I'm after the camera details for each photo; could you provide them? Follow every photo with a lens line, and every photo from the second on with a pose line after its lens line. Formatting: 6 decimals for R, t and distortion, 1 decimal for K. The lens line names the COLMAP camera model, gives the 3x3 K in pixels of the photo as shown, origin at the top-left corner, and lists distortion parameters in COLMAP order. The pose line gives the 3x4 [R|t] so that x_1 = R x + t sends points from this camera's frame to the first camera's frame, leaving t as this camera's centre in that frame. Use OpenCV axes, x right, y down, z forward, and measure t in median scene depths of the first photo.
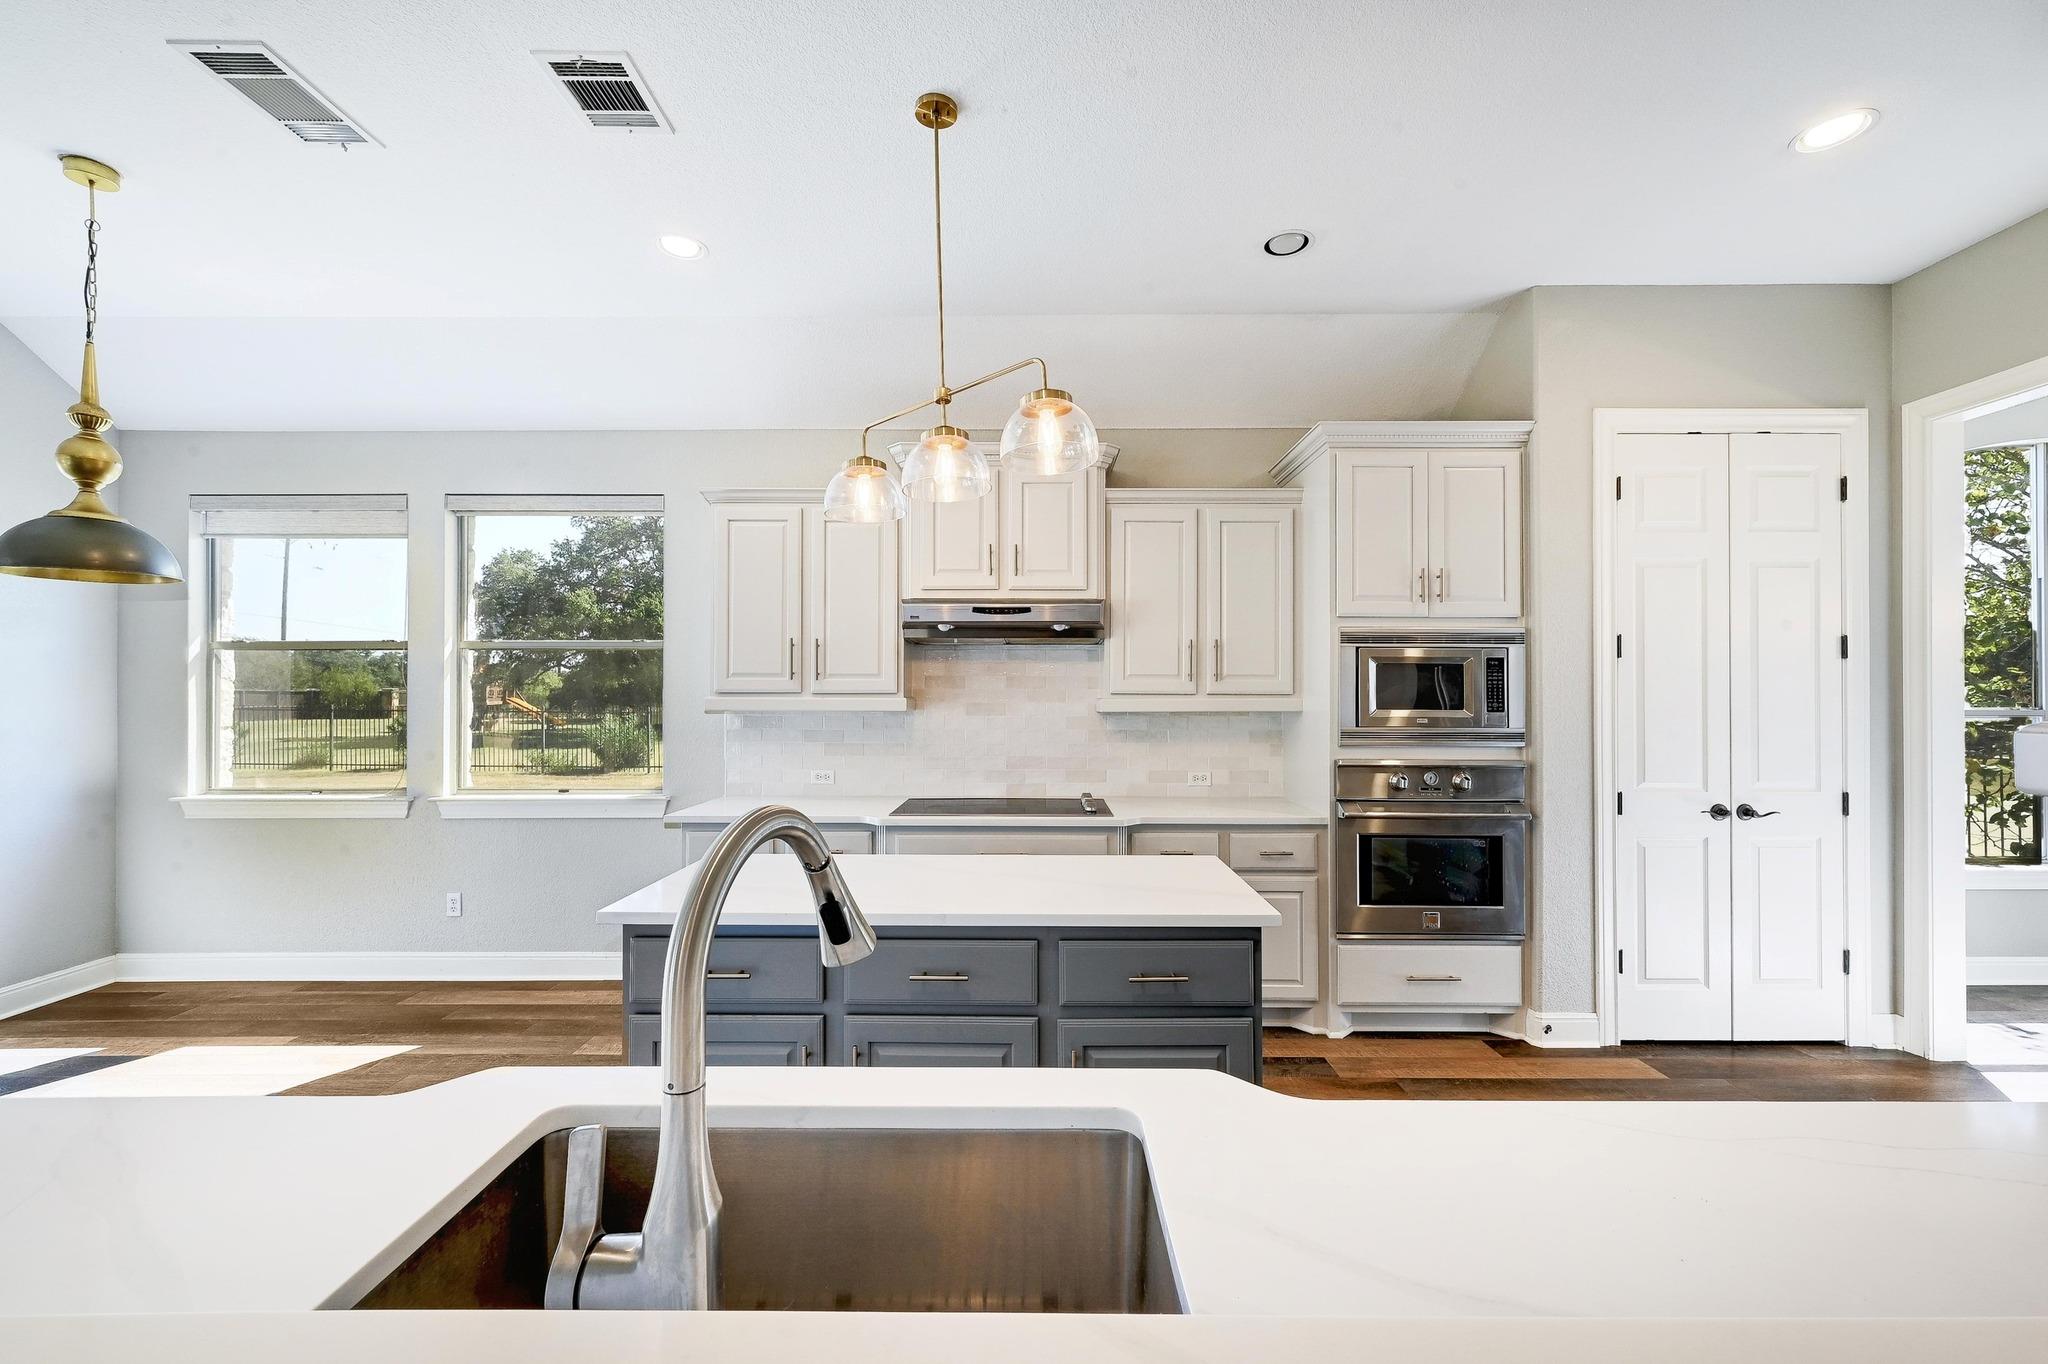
lens RADIAL K [[824.7, 0, 1024.0], [0, 824.7, 682.0], [0, 0, 1]] dist [-0.011009, 0.000199]
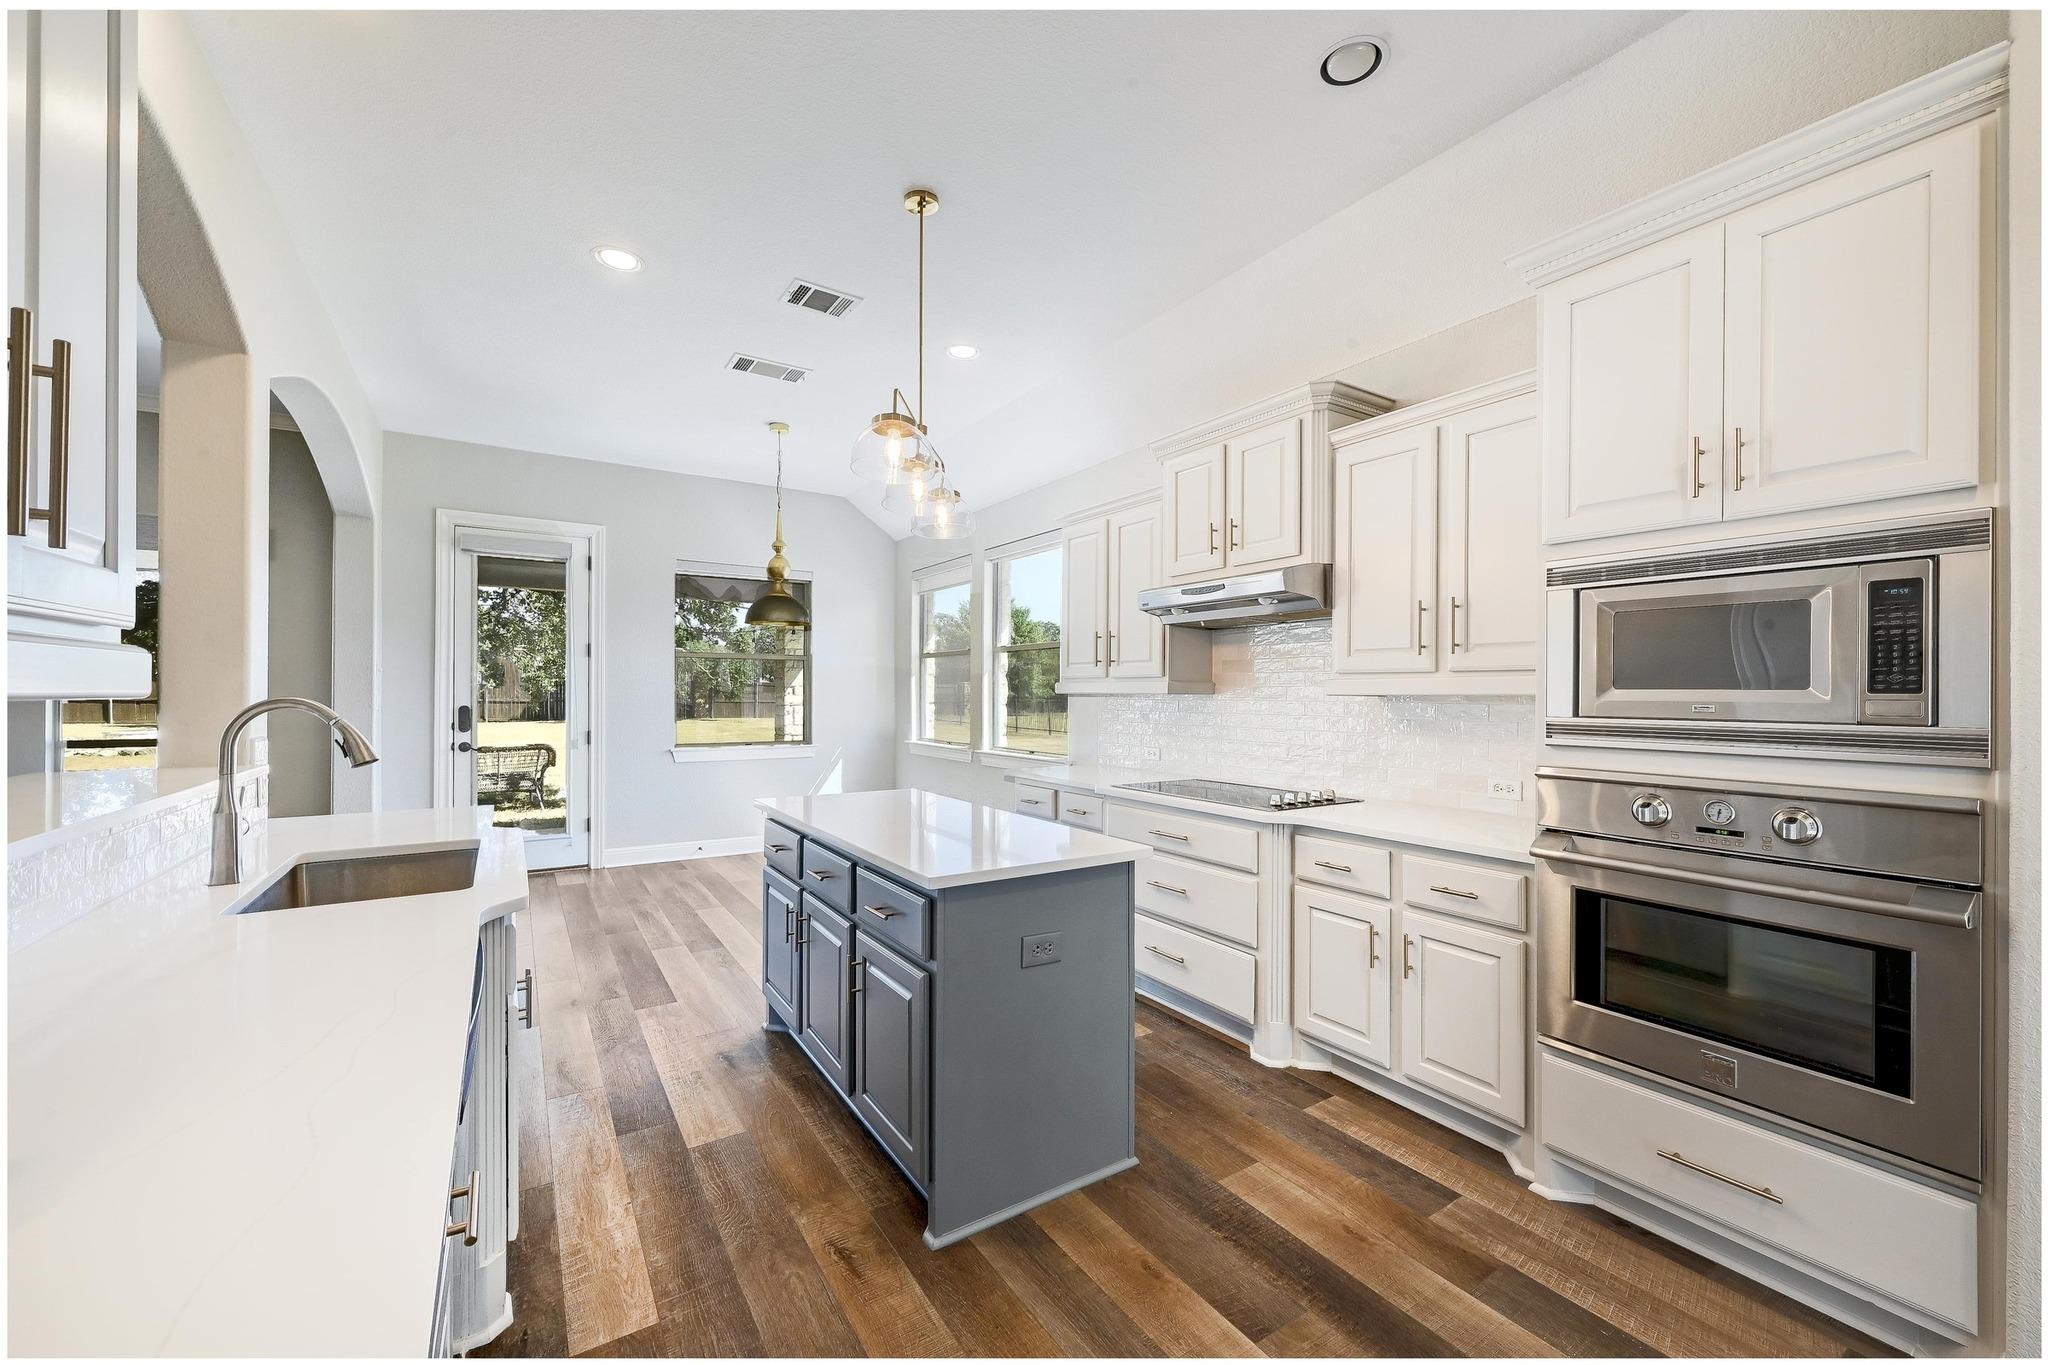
lens RADIAL K [[817.1, 0, 1024.0], [0, 817.1, 682.5], [0, 0, 1]] dist [-0.000118, 0.000030]
pose [[0.540377, -0.011434, -0.841345, 0.698678], [0.010450, 0.999922, -0.006877, 0.028542], [0.841358, -0.005076, 0.540454, 0.306357]]
